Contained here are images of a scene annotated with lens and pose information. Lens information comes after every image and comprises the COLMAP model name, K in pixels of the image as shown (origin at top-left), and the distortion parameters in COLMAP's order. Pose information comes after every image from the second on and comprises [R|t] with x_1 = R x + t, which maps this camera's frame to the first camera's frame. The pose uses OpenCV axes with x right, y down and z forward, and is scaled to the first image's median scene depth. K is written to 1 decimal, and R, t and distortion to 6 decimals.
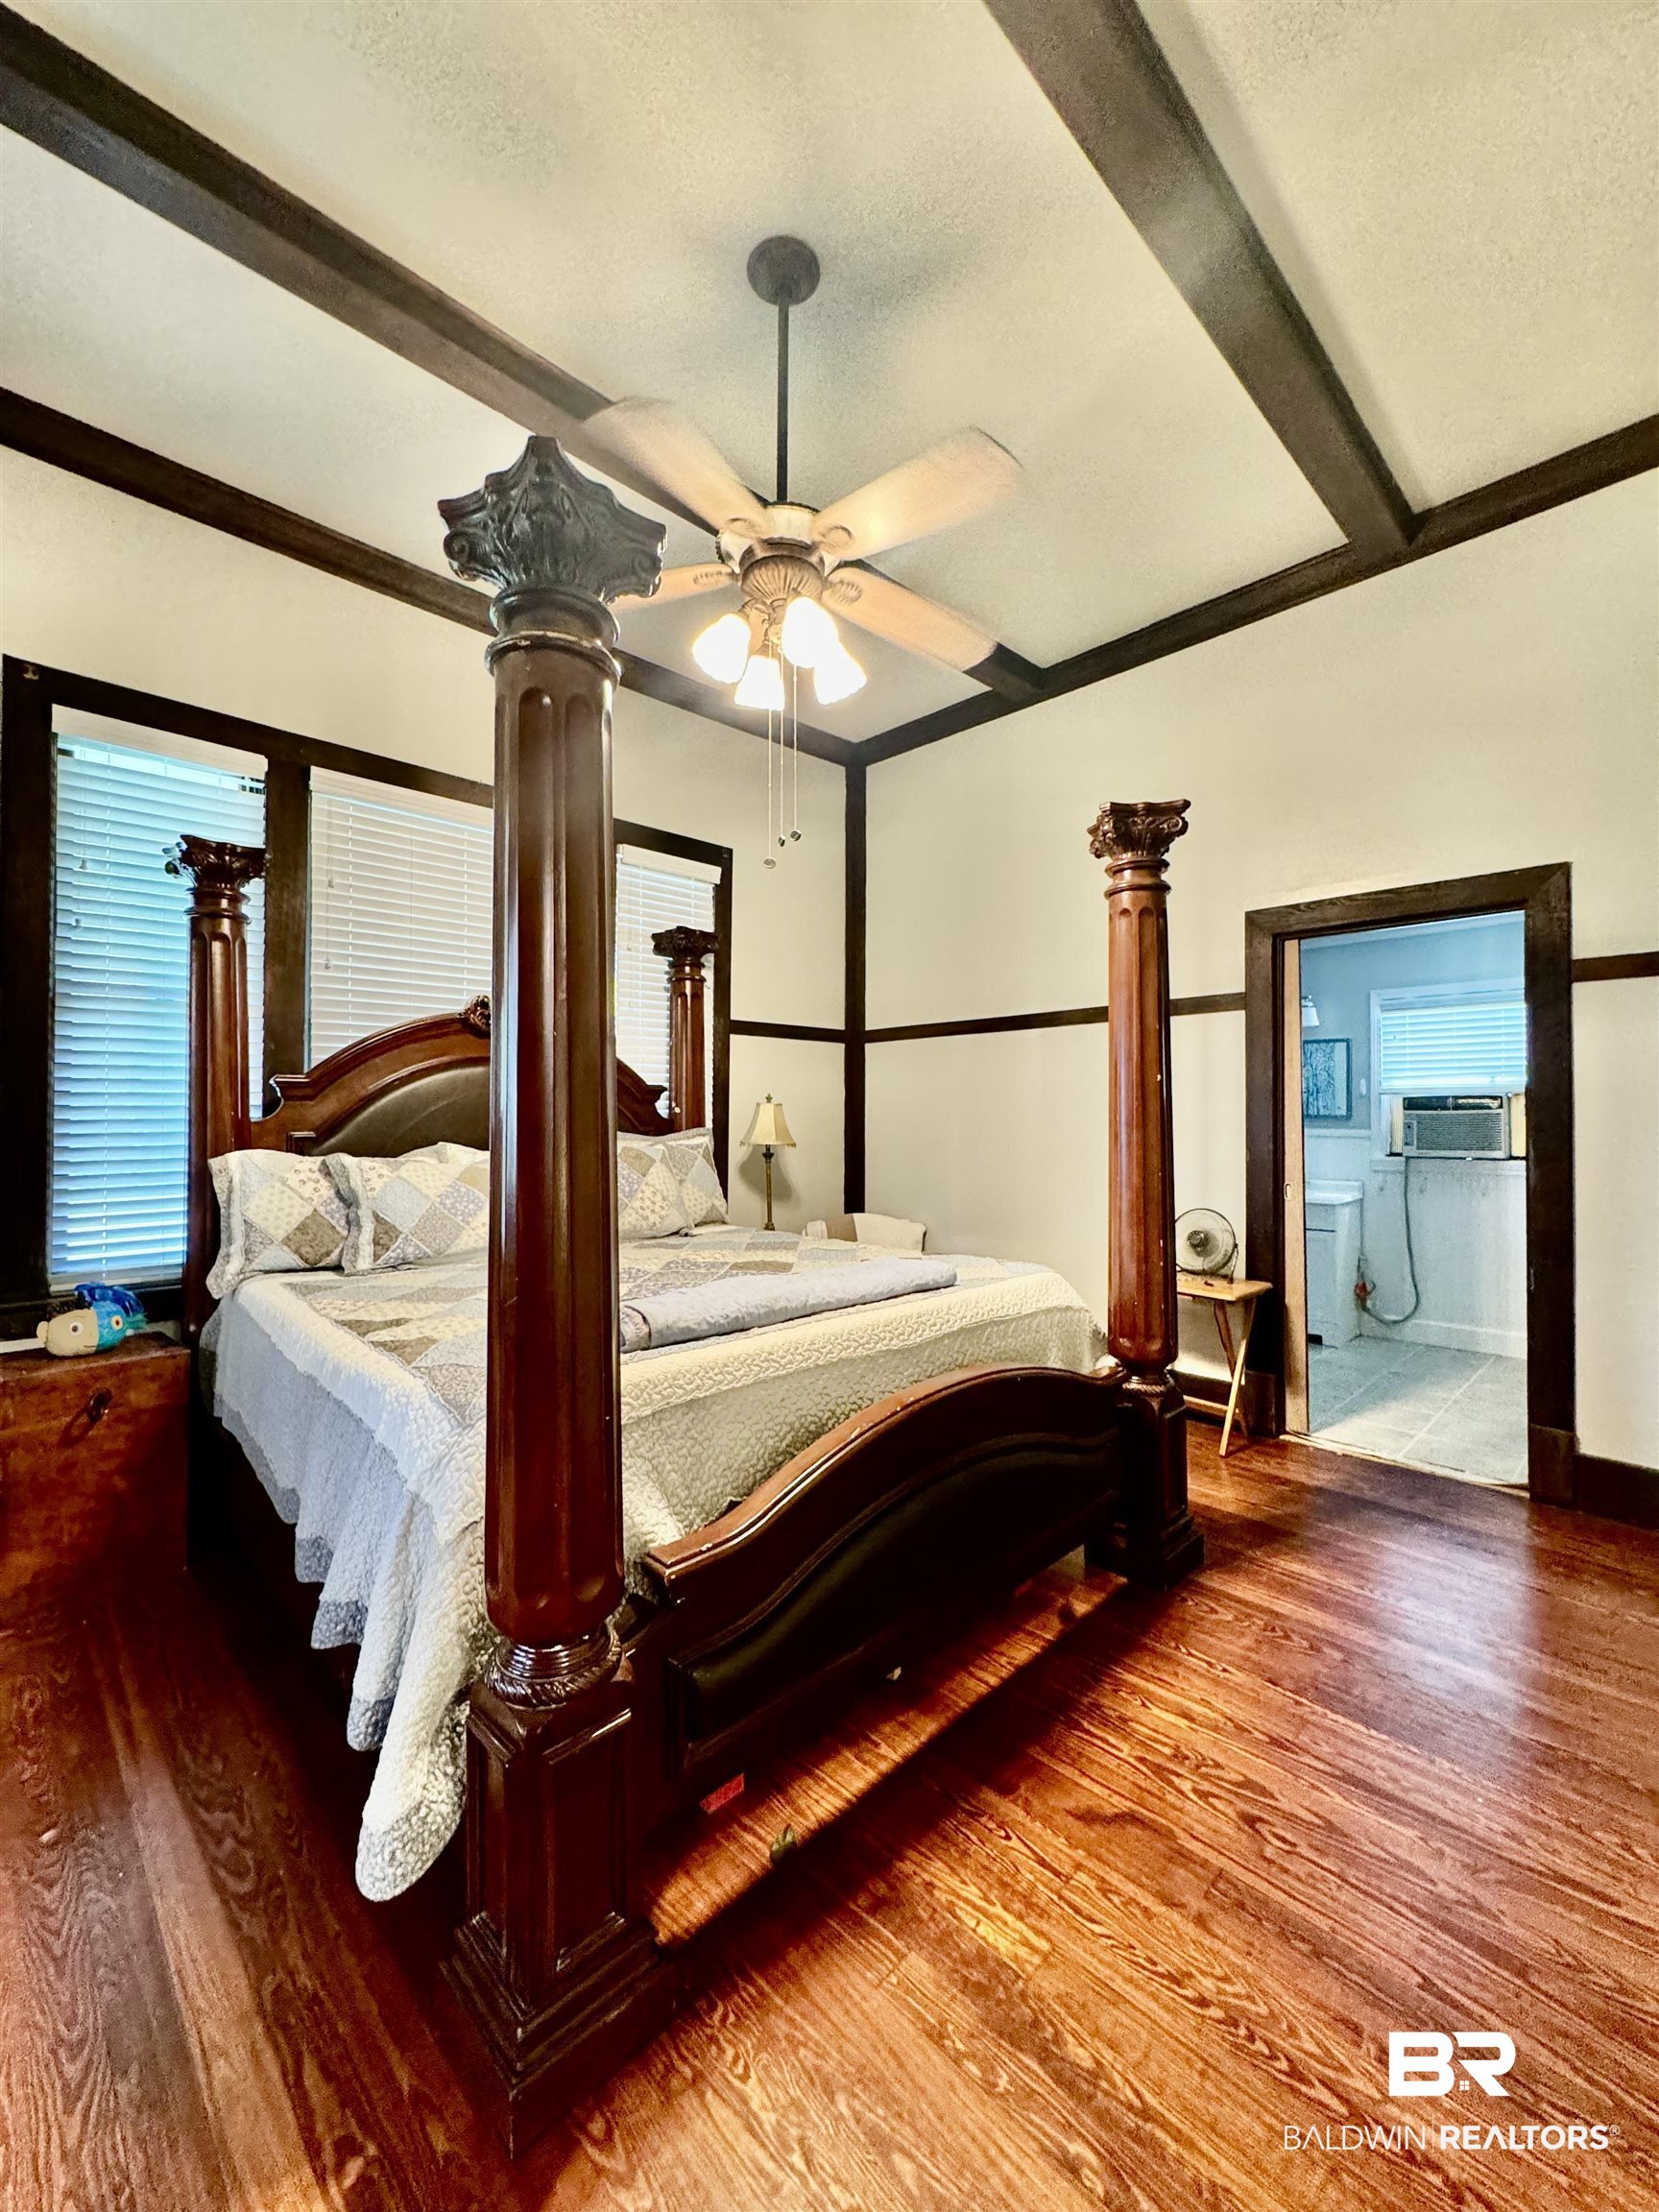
lens RADIAL K [[881.0, 0, 823.4], [0, 881.0, 1109.8], [0, 0, 1]] dist [-0.000729, -0.000151]
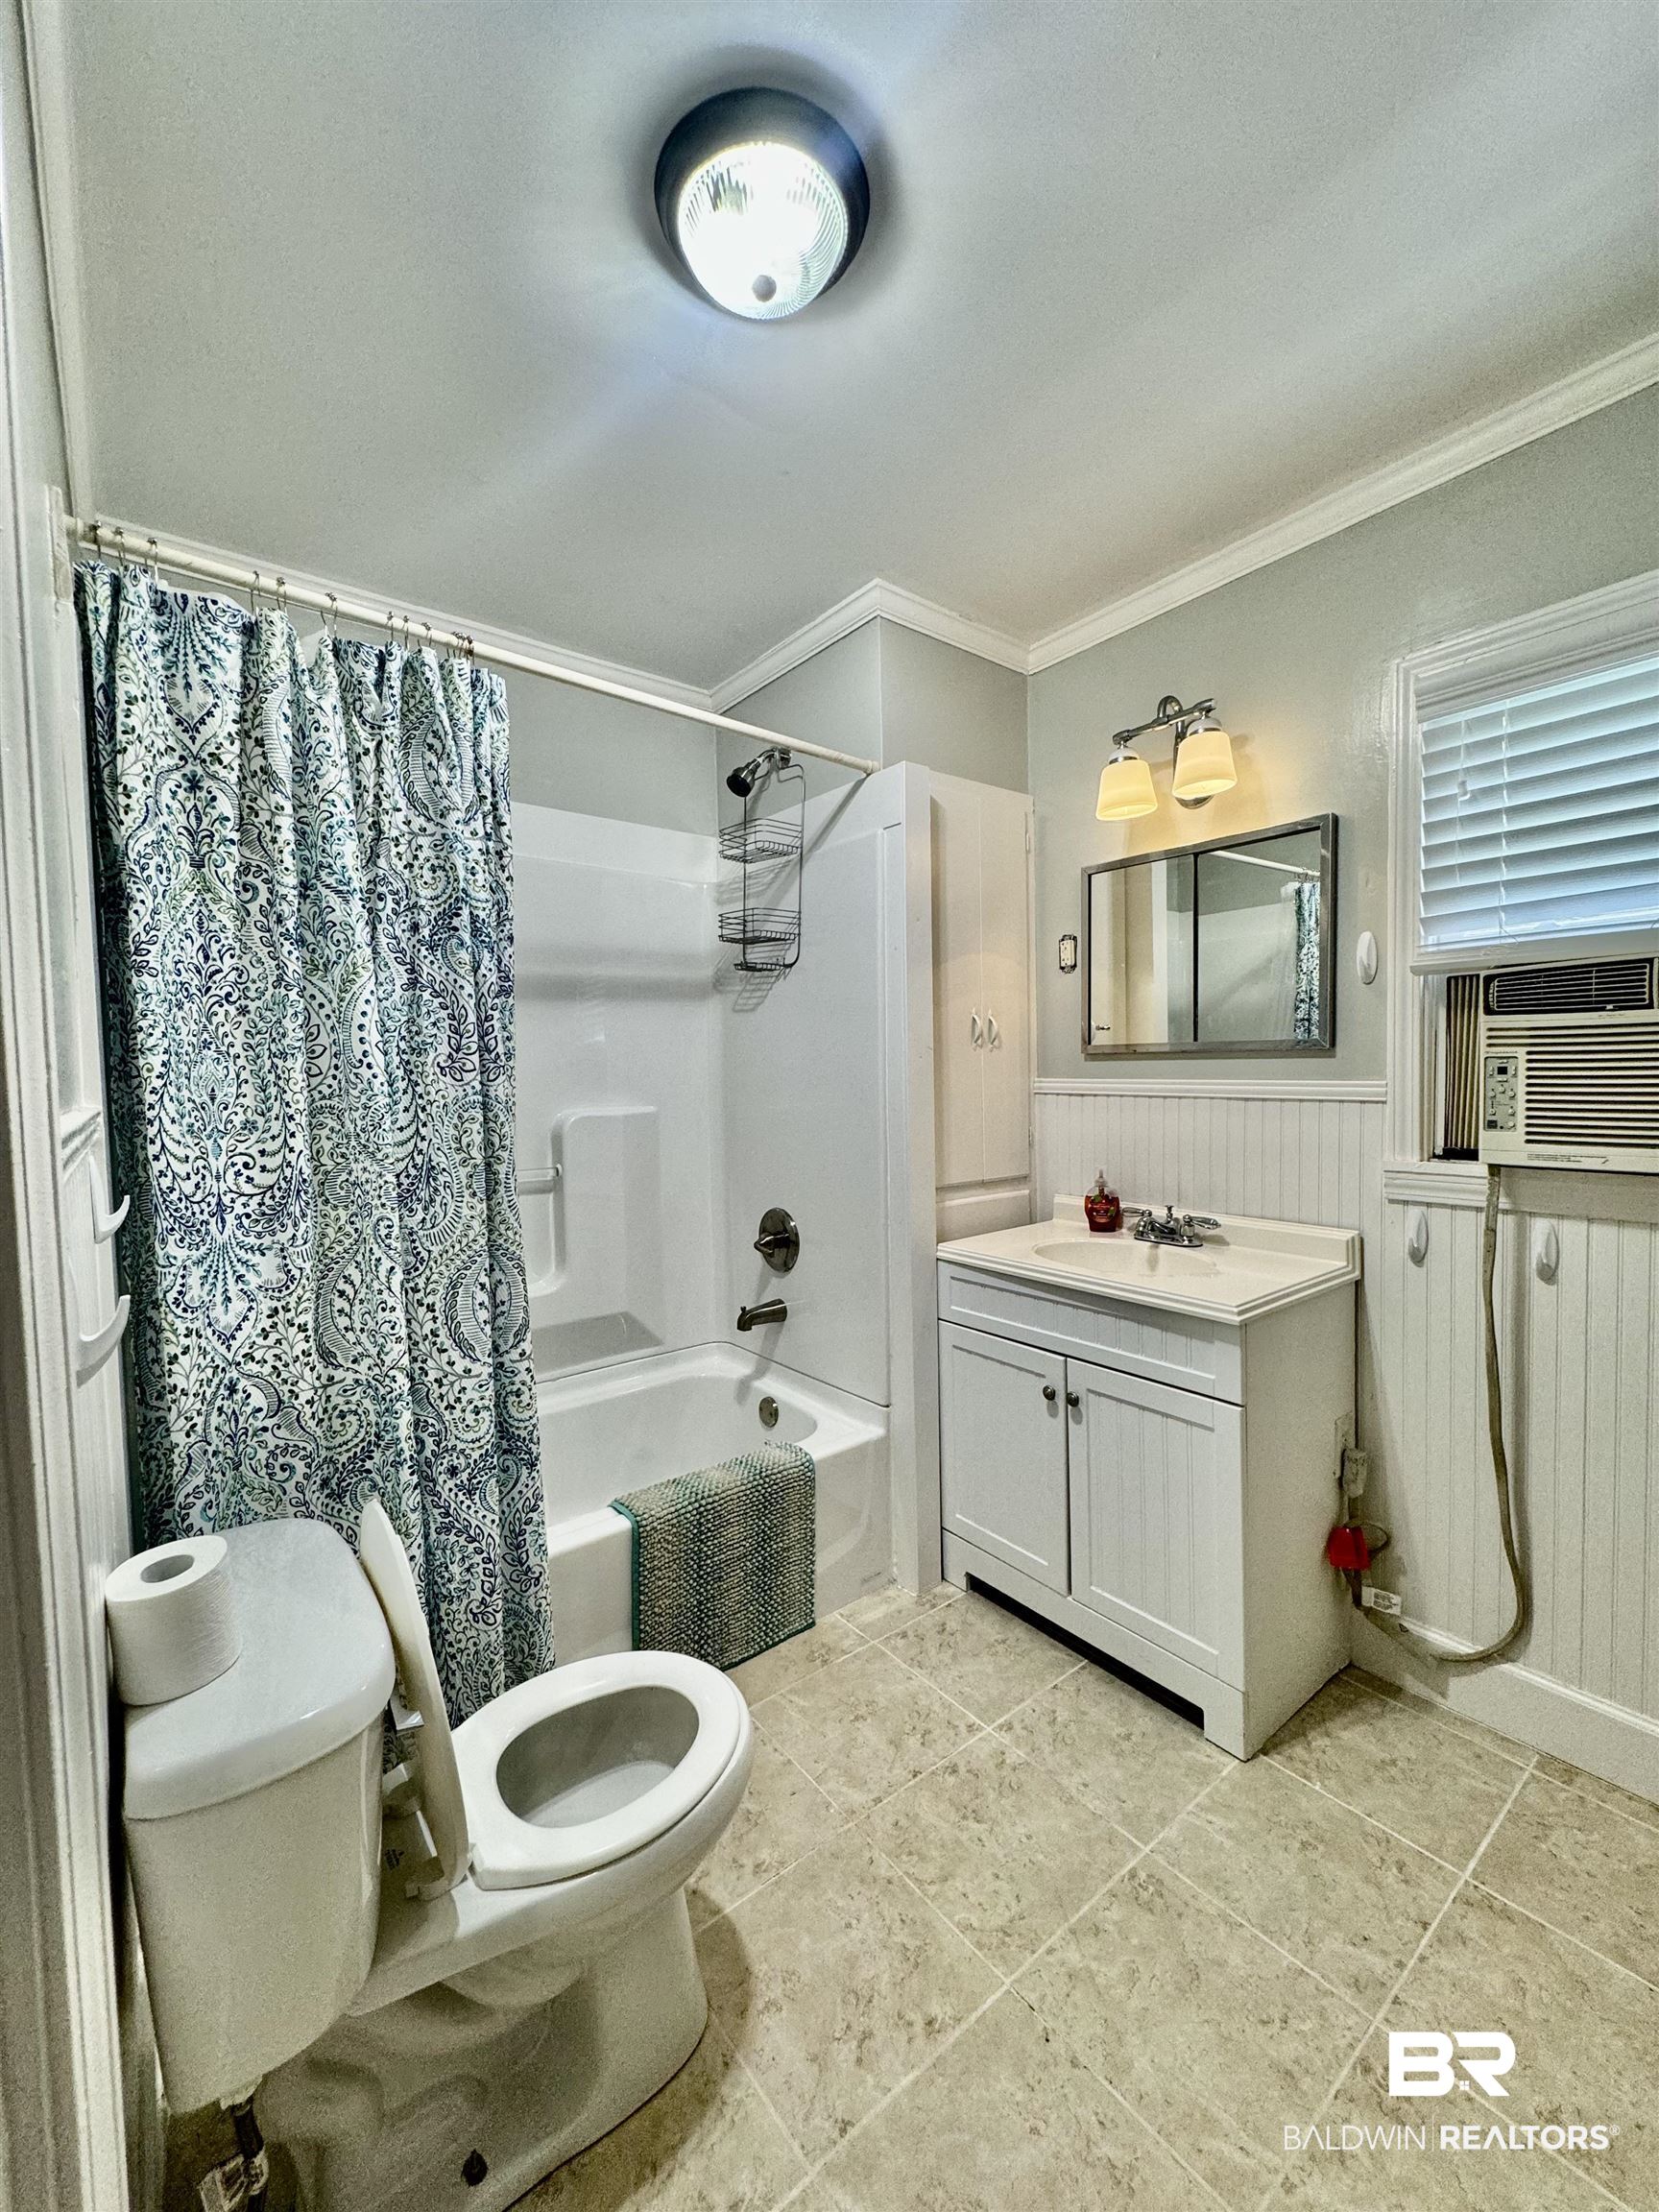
lens RADIAL K [[881.0, 0, 823.4], [0, 881.0, 1109.8], [0, 0, 1]] dist [-0.000729, -0.000151]
pose [[0.993923, -0.015285, -0.109012, 0.451853], [0.021423, 0.998237, 0.055359, 0.011569], [0.107974, -0.057358, 0.992498, 0.653548]]
